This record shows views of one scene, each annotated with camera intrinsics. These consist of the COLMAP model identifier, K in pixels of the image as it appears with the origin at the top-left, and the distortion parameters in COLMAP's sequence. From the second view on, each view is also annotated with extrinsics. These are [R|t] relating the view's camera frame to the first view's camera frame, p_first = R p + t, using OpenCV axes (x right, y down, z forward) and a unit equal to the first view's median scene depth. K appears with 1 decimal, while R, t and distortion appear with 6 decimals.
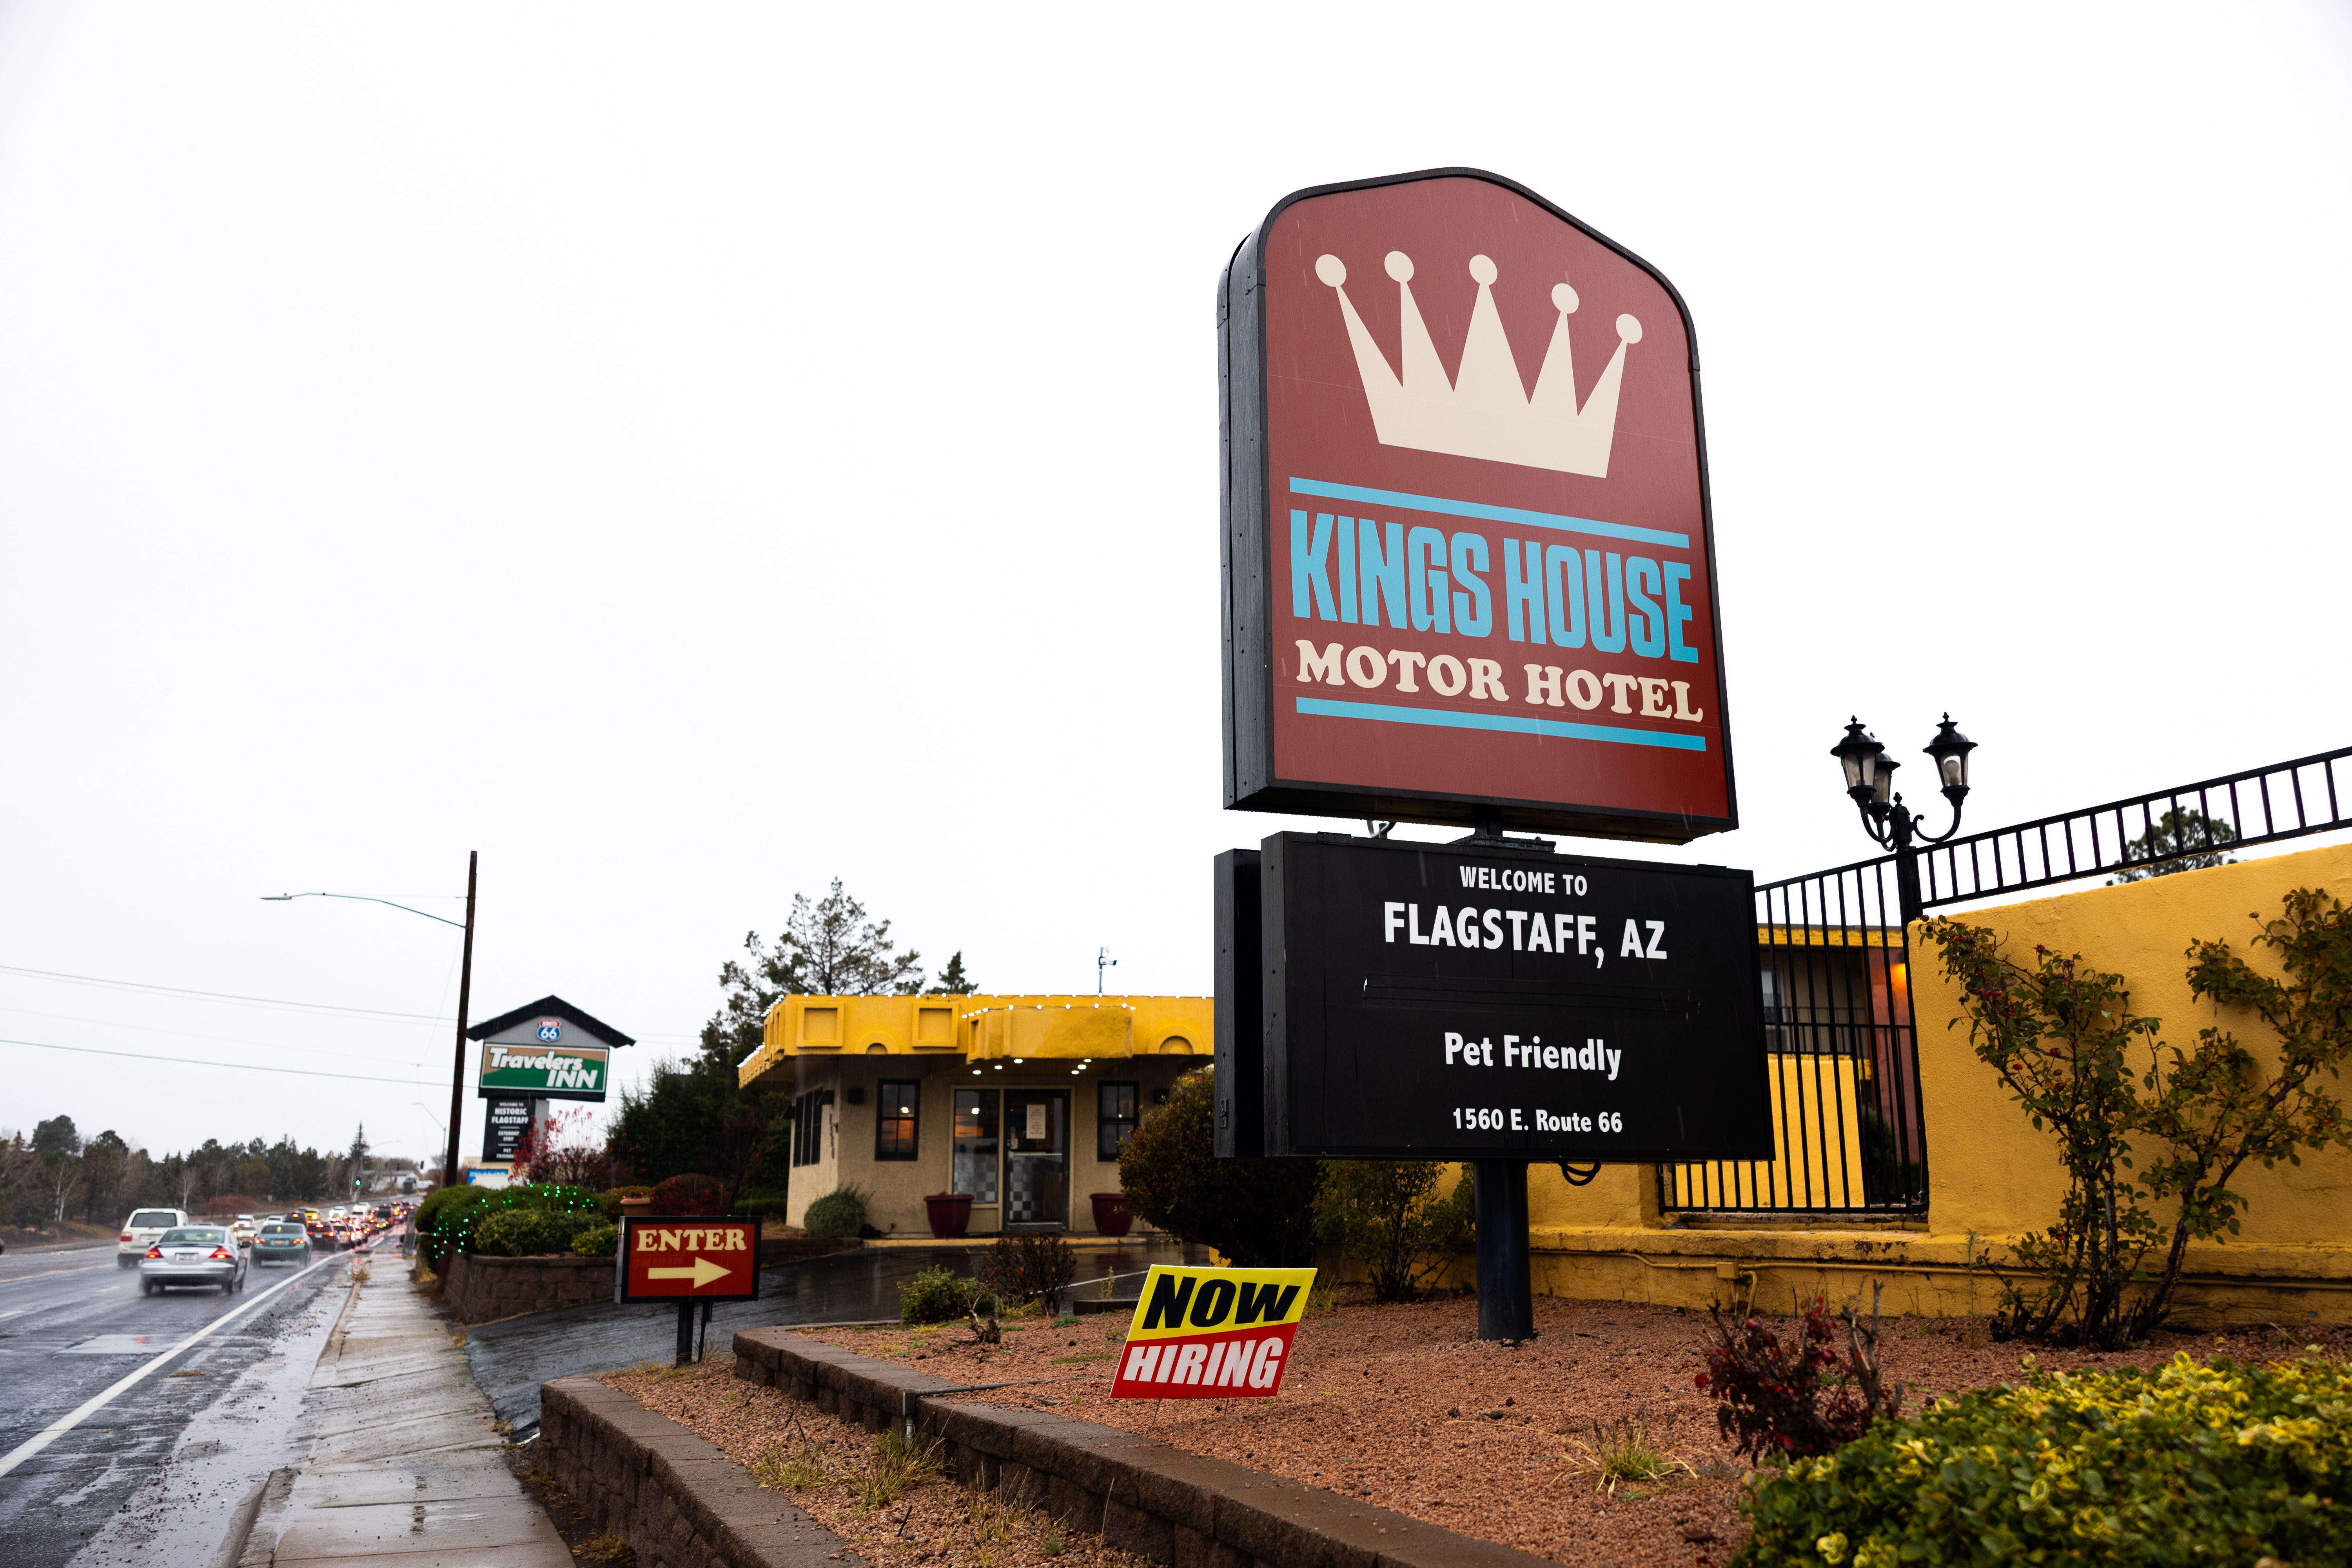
lens RADIAL K [[1850.1, 0, 1176.0], [0, 1850.1, 784.0], [0, 0, 1]] dist [0.010553, 0.004249]
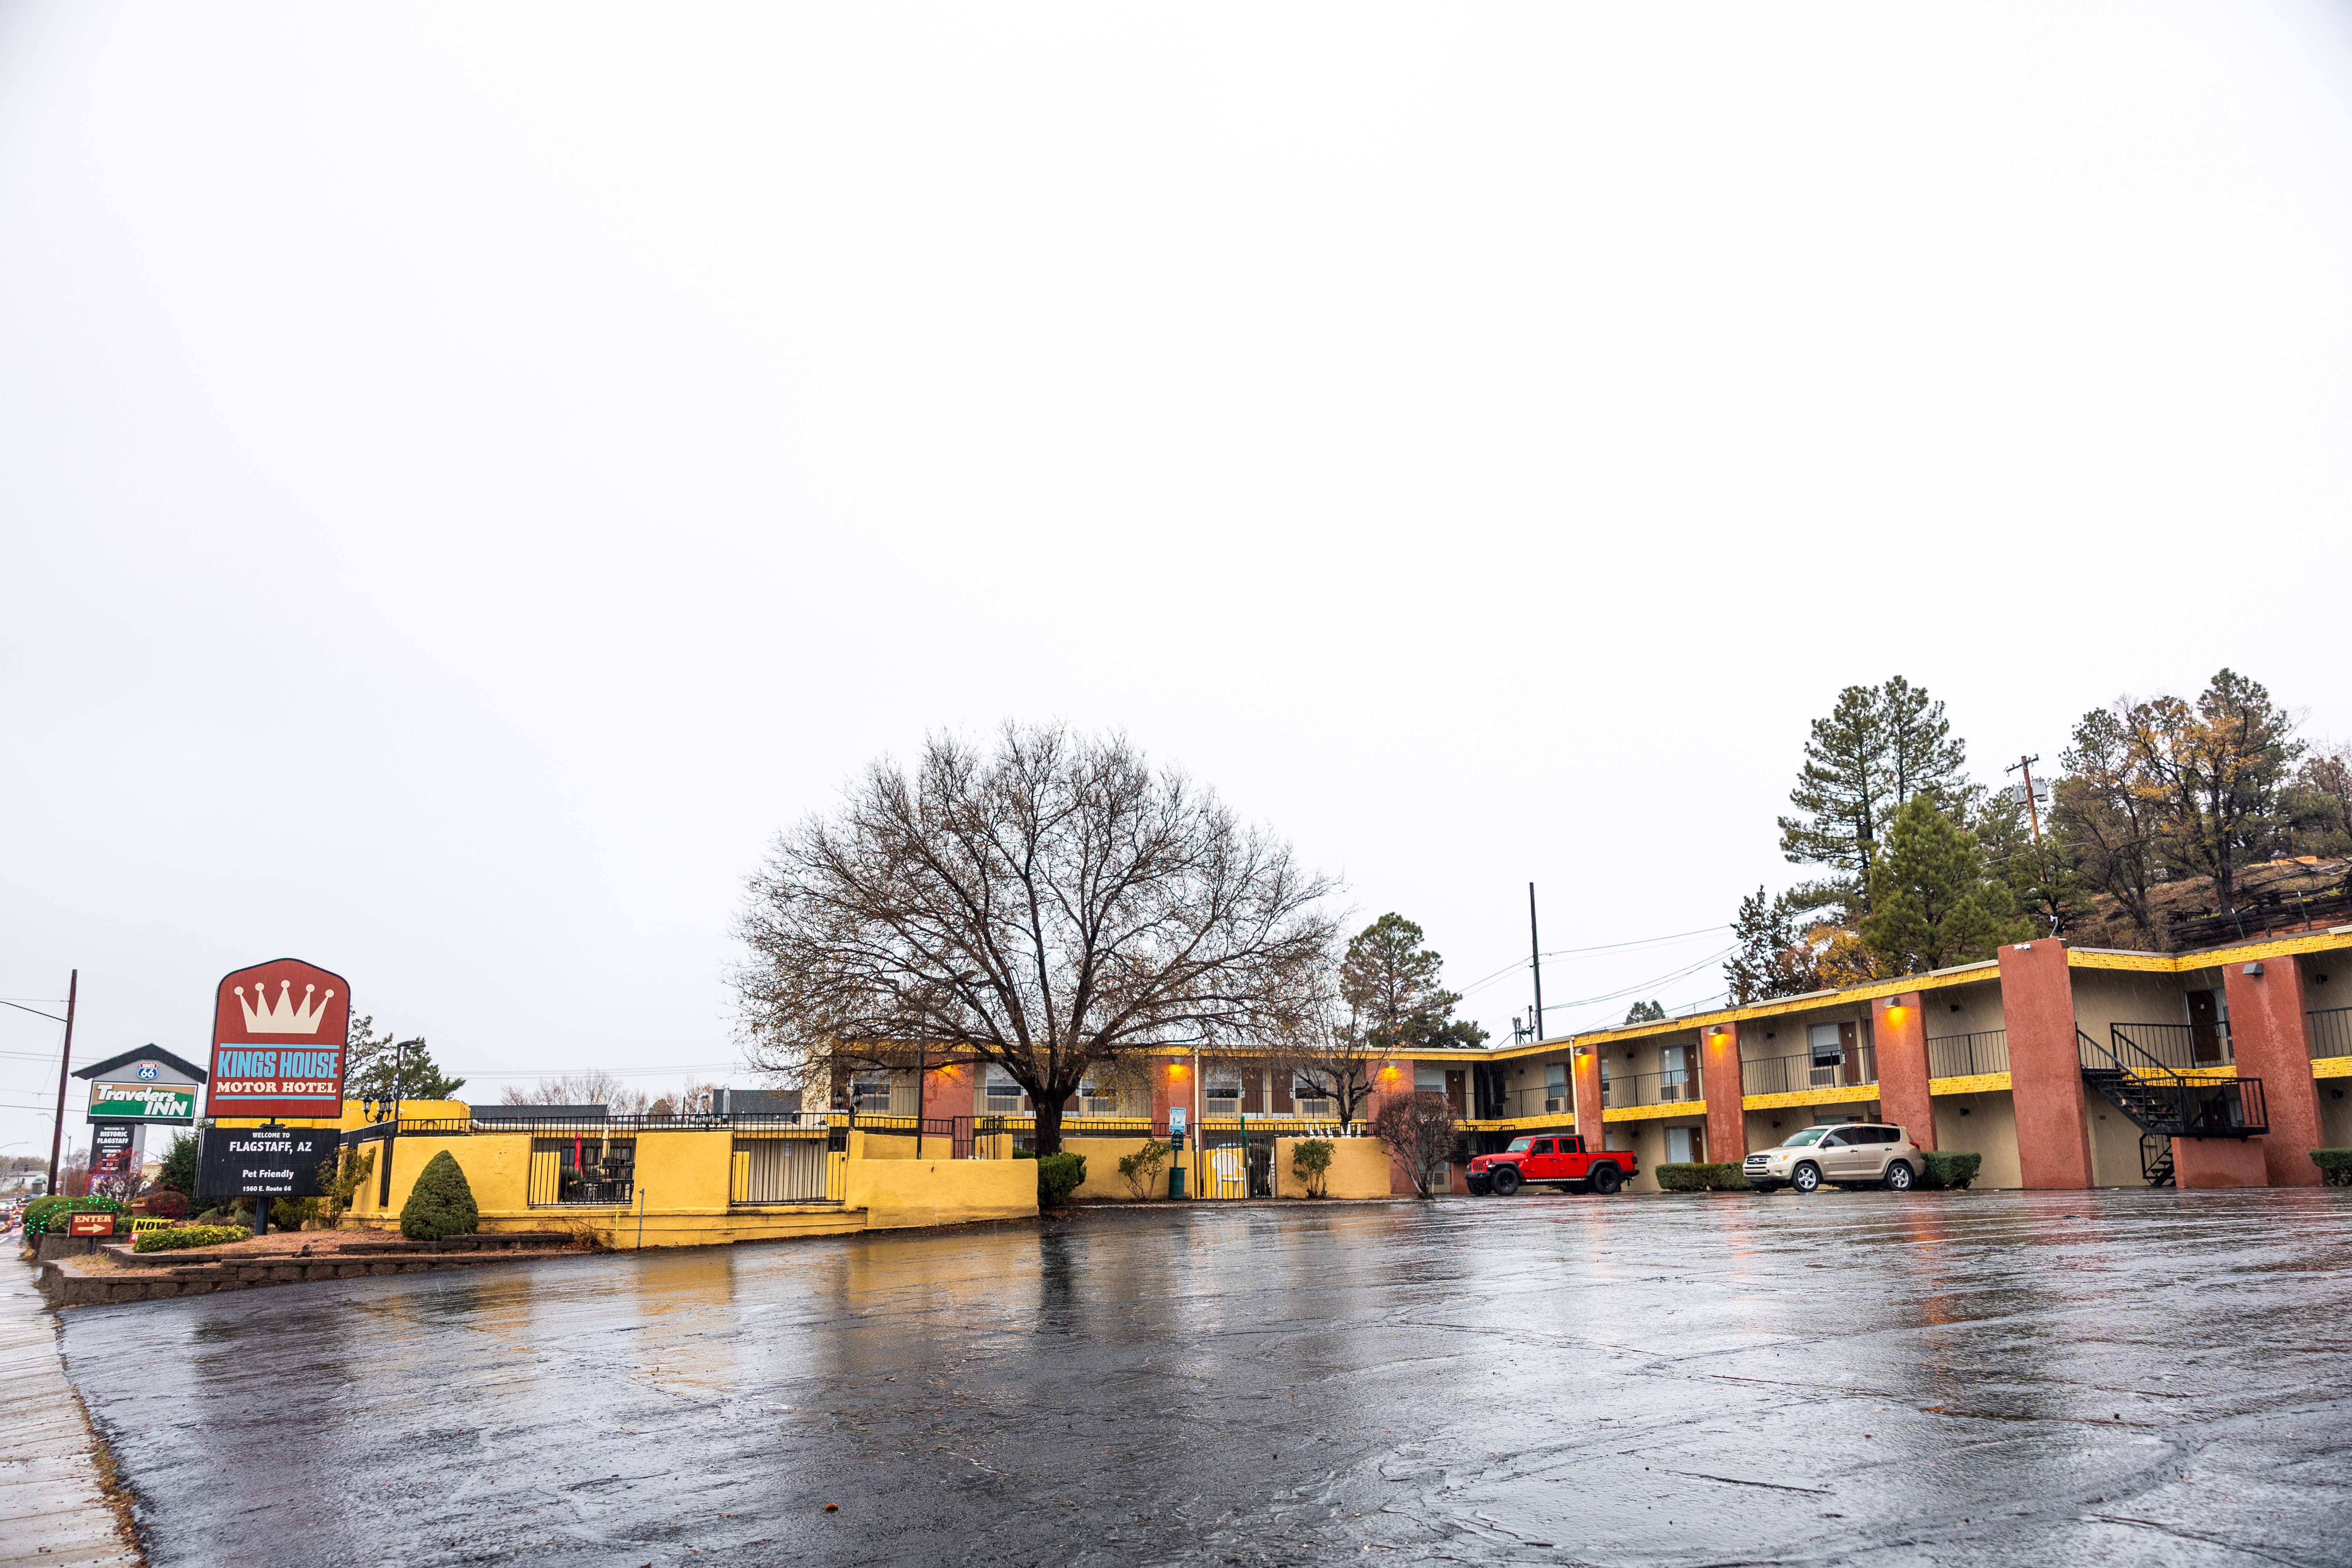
lens RADIAL K [[1850.1, 0, 1176.0], [0, 1850.1, 784.0], [0, 0, 1]] dist [0.010553, 0.004249]
pose [[0.988200, 0.025930, 0.150956, 1.496839], [-0.026546, 0.999645, 0.002066, -0.784054], [-0.150849, -0.006049, 0.988538, -3.419481]]
